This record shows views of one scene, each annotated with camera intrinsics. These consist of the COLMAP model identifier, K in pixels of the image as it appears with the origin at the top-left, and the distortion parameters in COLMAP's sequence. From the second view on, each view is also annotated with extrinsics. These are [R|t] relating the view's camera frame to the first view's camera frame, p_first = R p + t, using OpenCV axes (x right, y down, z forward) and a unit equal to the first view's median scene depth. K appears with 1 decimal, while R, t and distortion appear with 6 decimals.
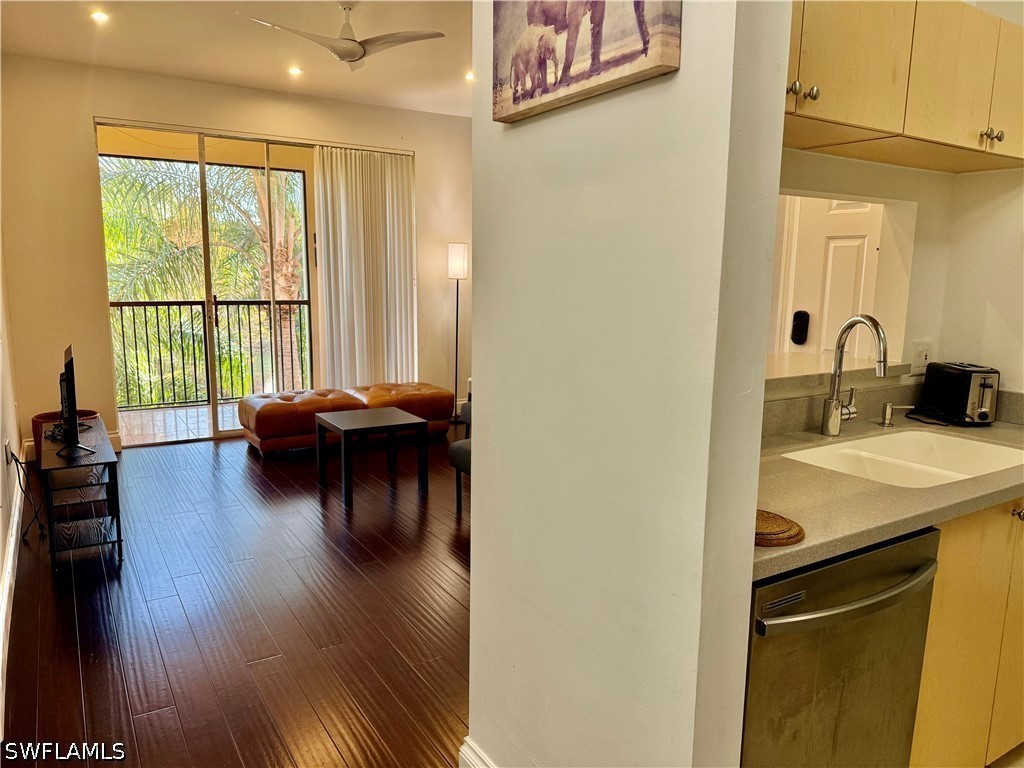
lens RADIAL K [[726.0, 0, 512.0], [0, 726.0, 384.0], [0, 0, 1]] dist [0.055245, -0.063906]
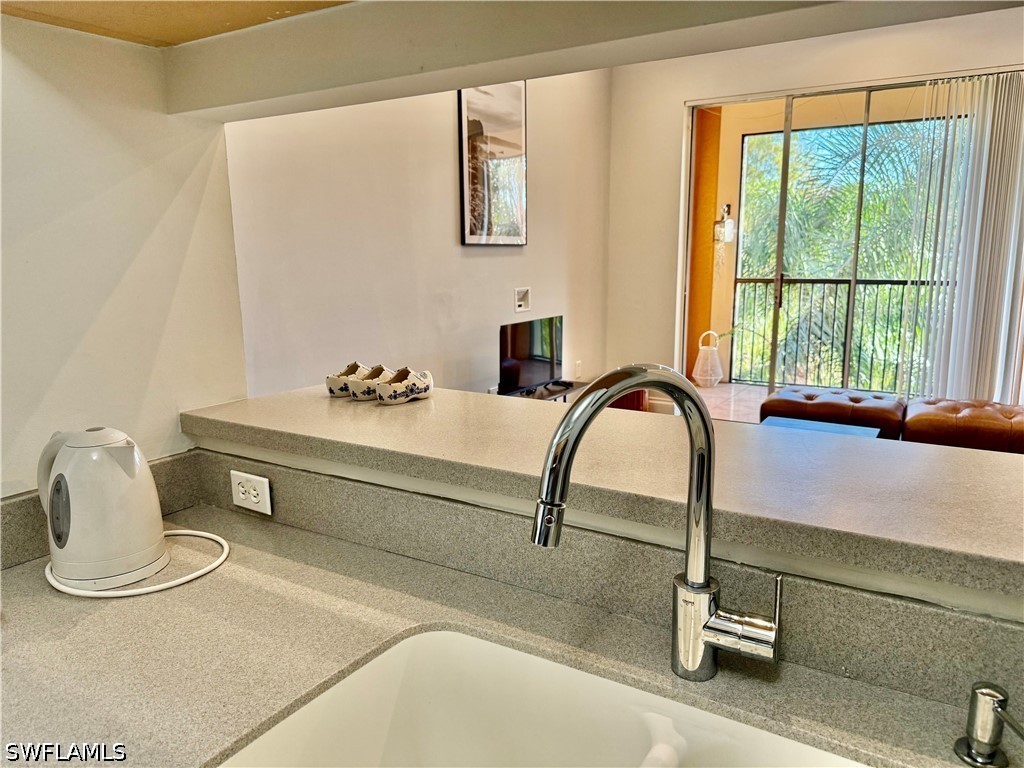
lens RADIAL K [[726.0, 0, 512.0], [0, 726.0, 384.0], [0, 0, 1]] dist [0.055245, -0.063906]
pose [[0.449707, 0.149886, -0.880510, 0.627066], [-0.120536, 0.986985, 0.106449, -0.092192], [0.885006, 0.058262, 0.461921, 0.641165]]
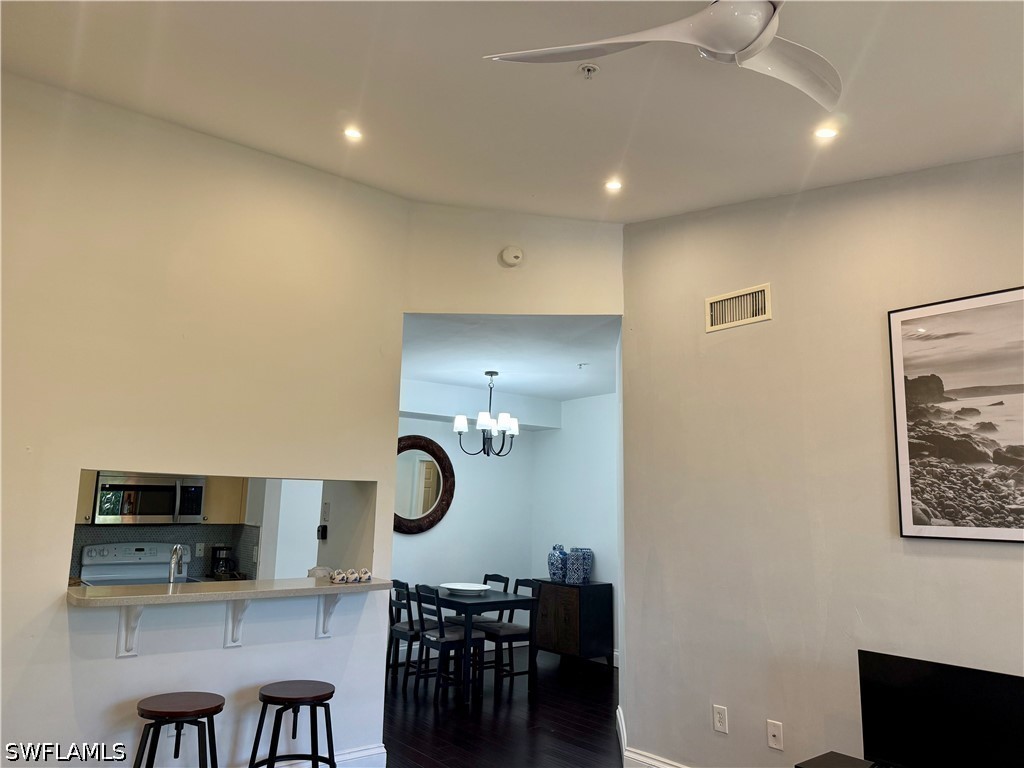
lens RADIAL K [[726.0, 0, 512.0], [0, 726.0, 384.0], [0, 0, 1]] dist [0.055245, -0.063906]
pose [[-0.992638, -0.054274, -0.108276, -0.125068], [-0.052642, 0.998453, -0.017874, -0.429108], [0.109079, -0.012042, -0.993960, 2.522731]]
